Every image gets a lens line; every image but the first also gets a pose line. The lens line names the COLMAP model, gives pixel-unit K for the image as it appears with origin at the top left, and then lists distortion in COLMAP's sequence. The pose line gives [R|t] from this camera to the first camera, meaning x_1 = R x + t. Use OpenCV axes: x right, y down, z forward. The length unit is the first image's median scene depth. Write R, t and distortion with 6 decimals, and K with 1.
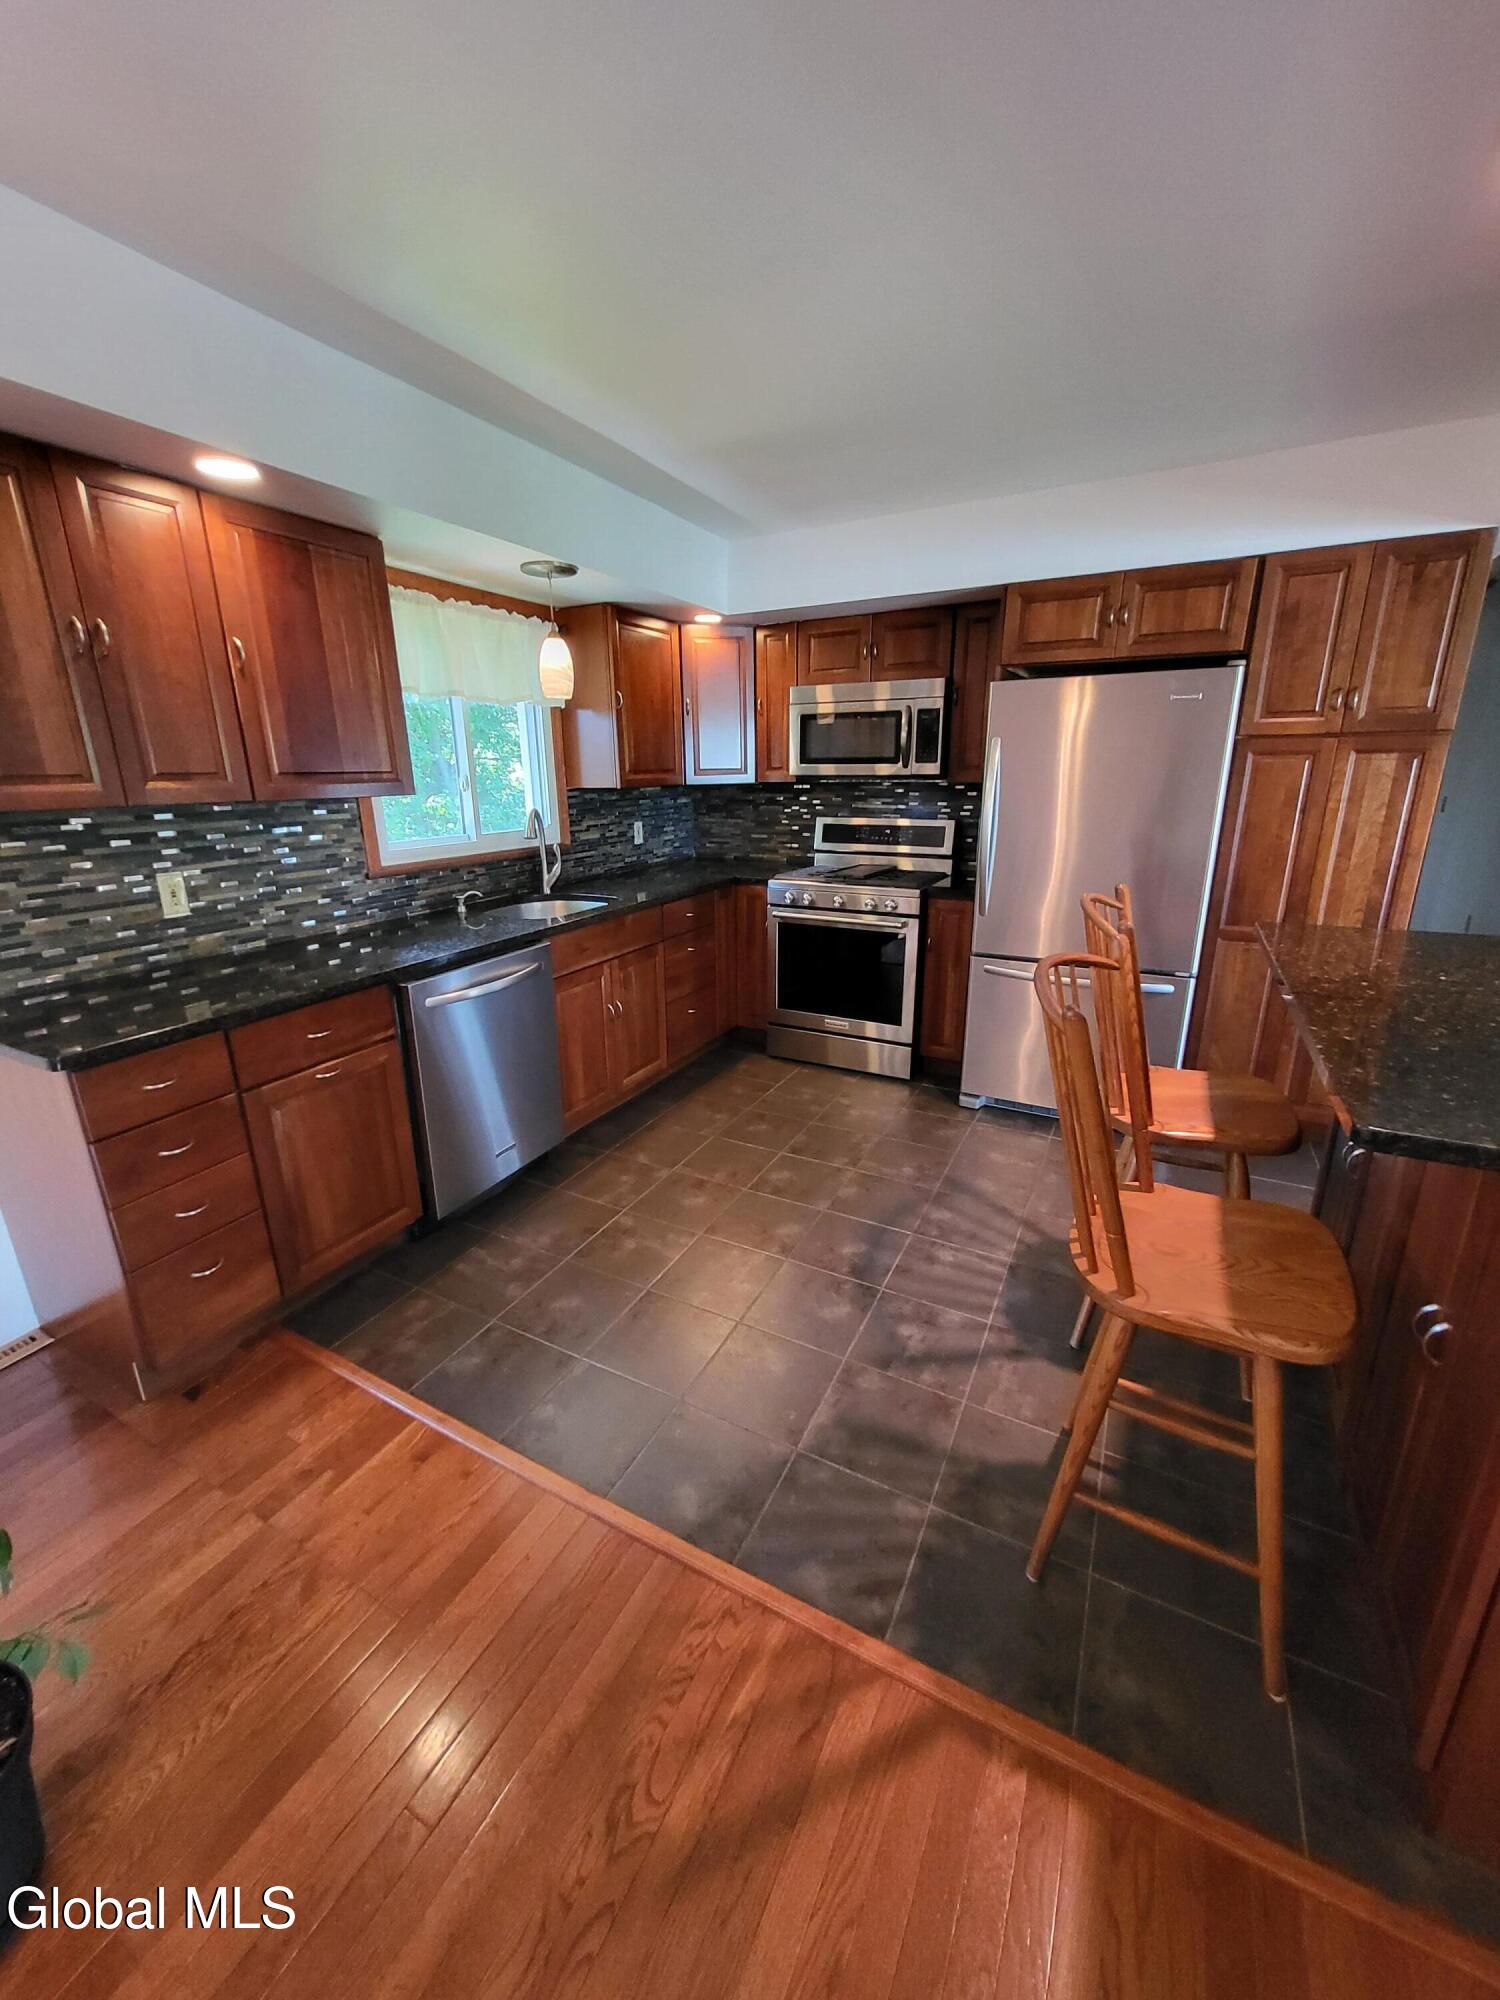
lens RADIAL K [[773.4, 0, 750.0], [0, 773.4, 1000.0], [0, 0, 1]] dist [-0.000547, -0.000070]
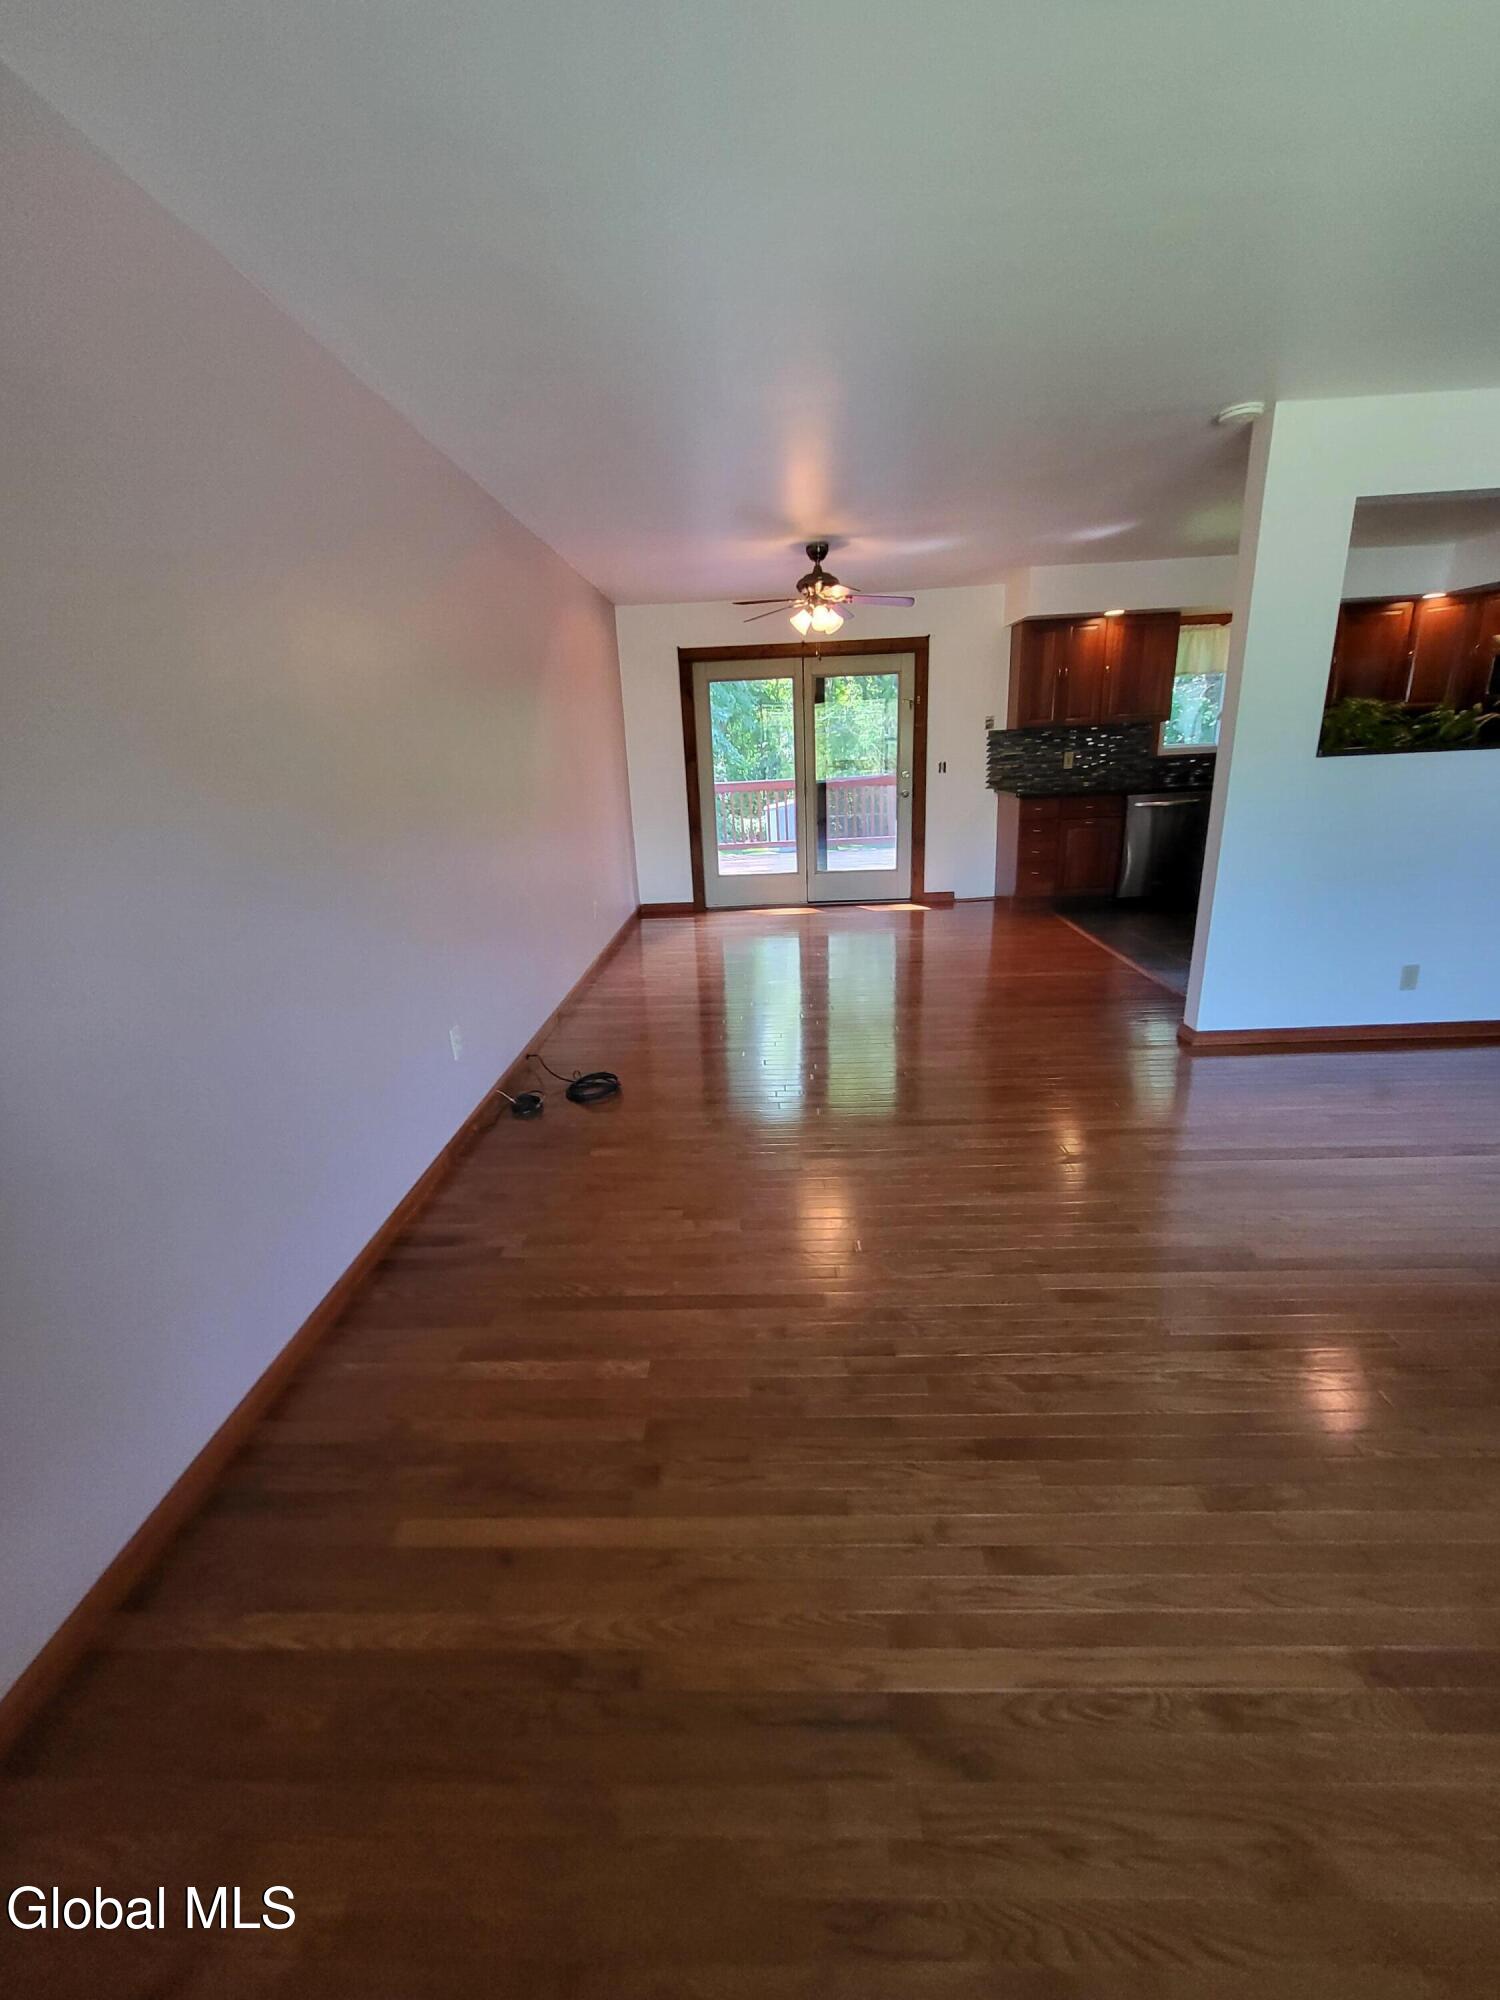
lens RADIAL K [[814.5, 0, 742.6], [0, 814.5, 989.9], [0, 0, 1]] dist [-0.000921, 0.000008]
pose [[0.437128, 0.244782, -0.865448, 1.387525], [-0.221335, 0.961936, 0.160279, 0.420321], [0.871740, 0.121491, 0.474668, -1.230639]]
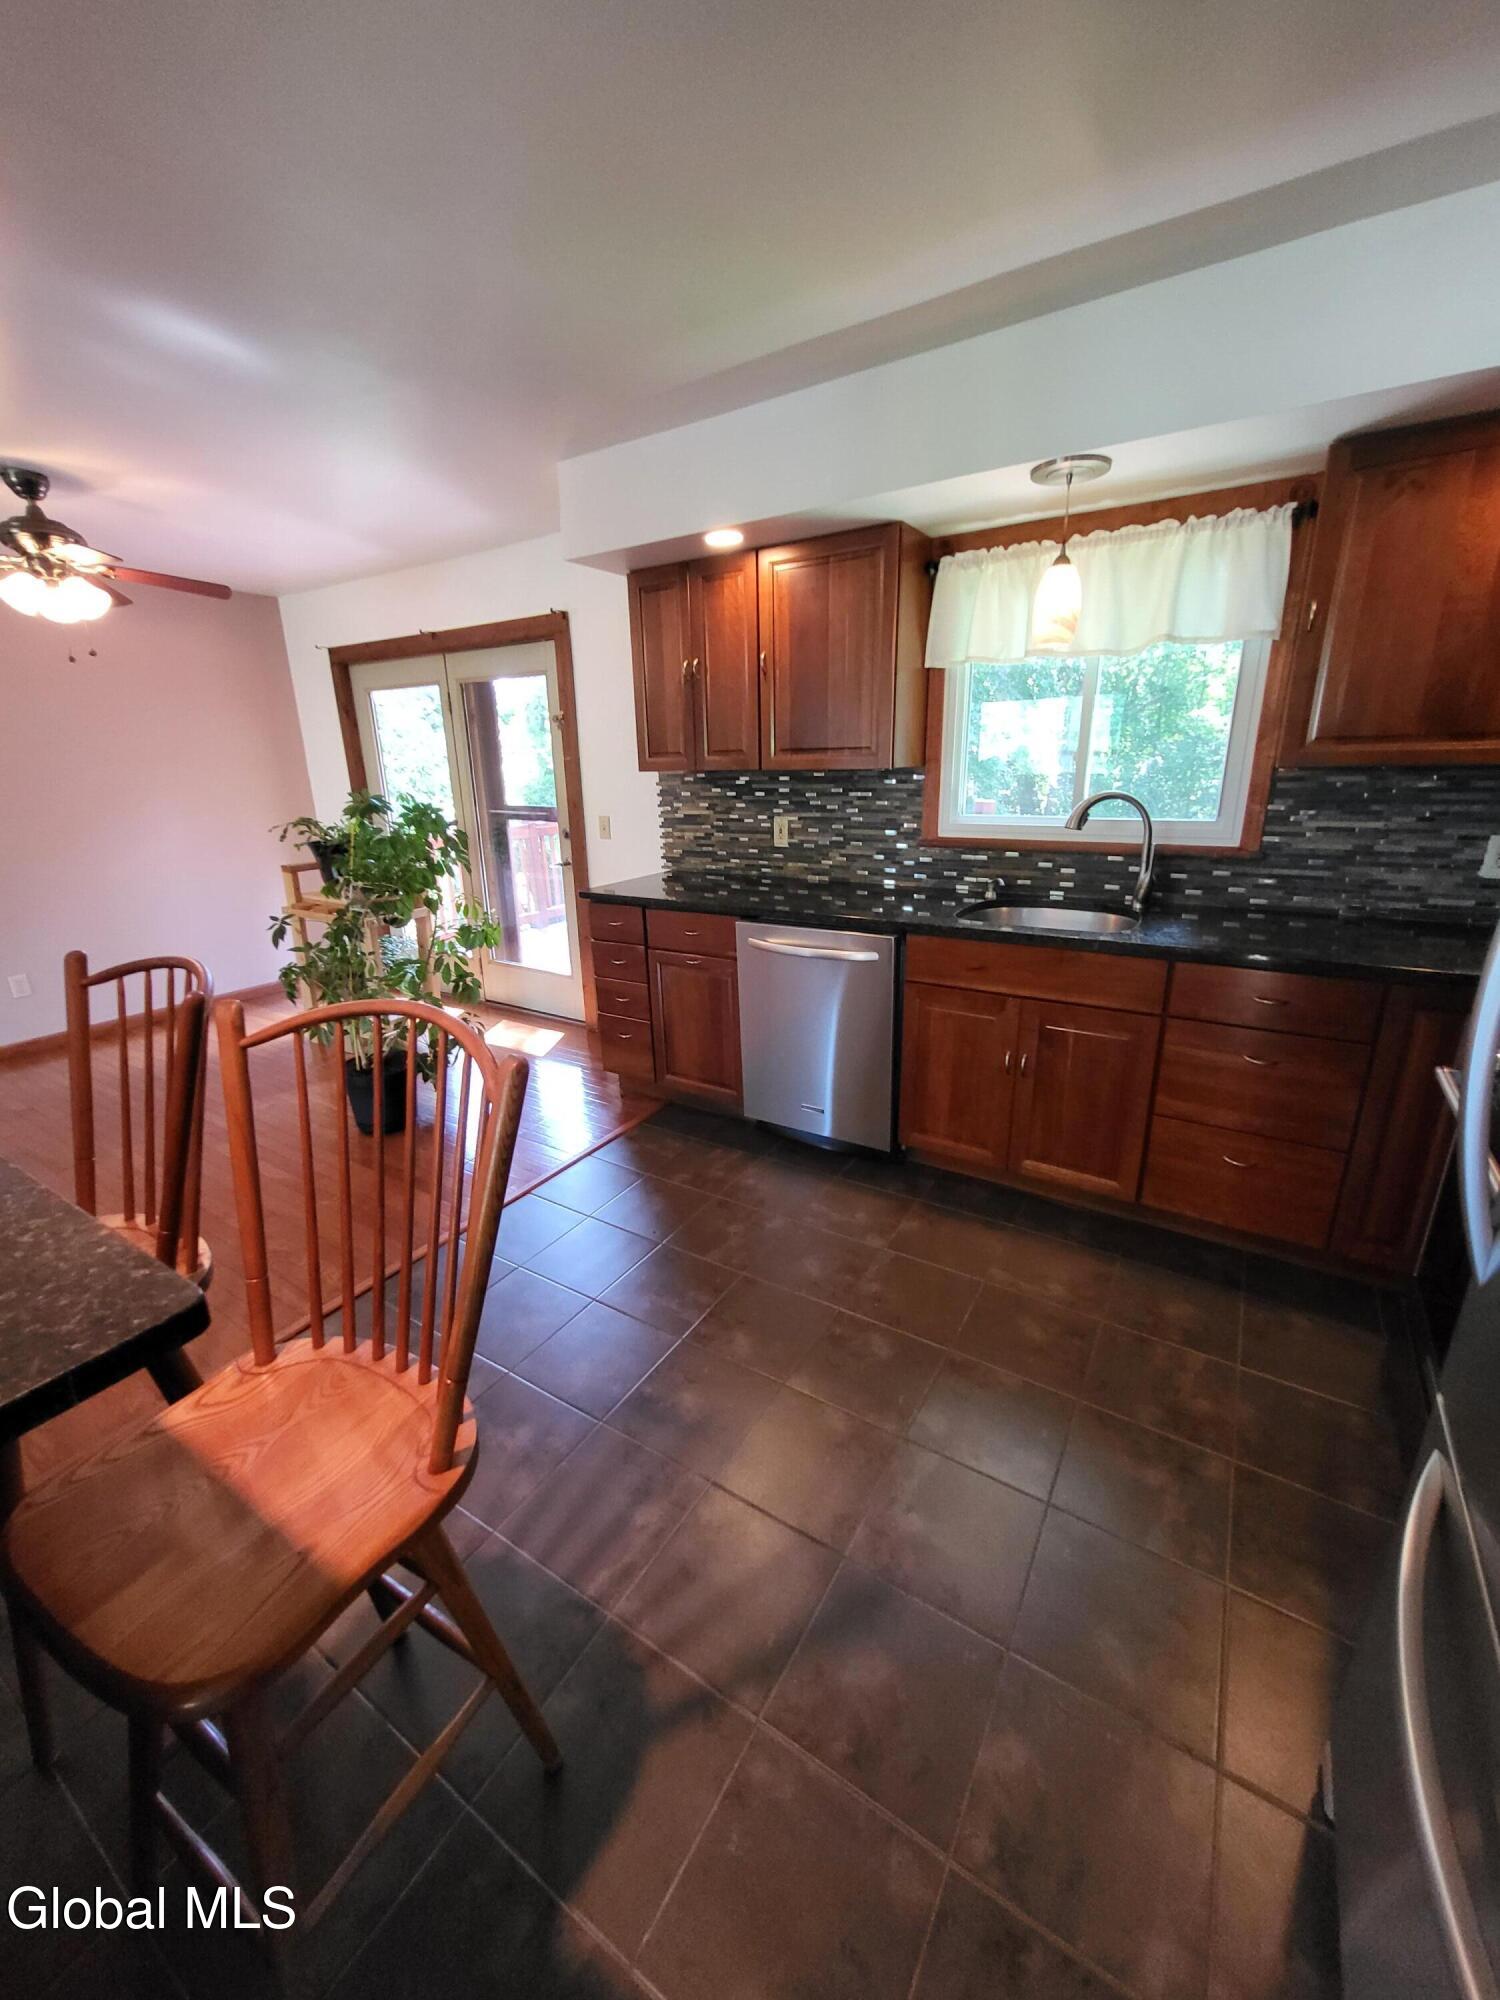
lens RADIAL K [[779.6, 0, 742.5], [0, 779.6, 994.4], [0, 0, 1]] dist [-0.000638, -0.000080]
pose [[-0.085602, 0.307143, -0.947806, 0.719788], [-0.263071, 0.910570, 0.318836, -0.288377], [0.960971, 0.276634, 0.002854, 0.945489]]
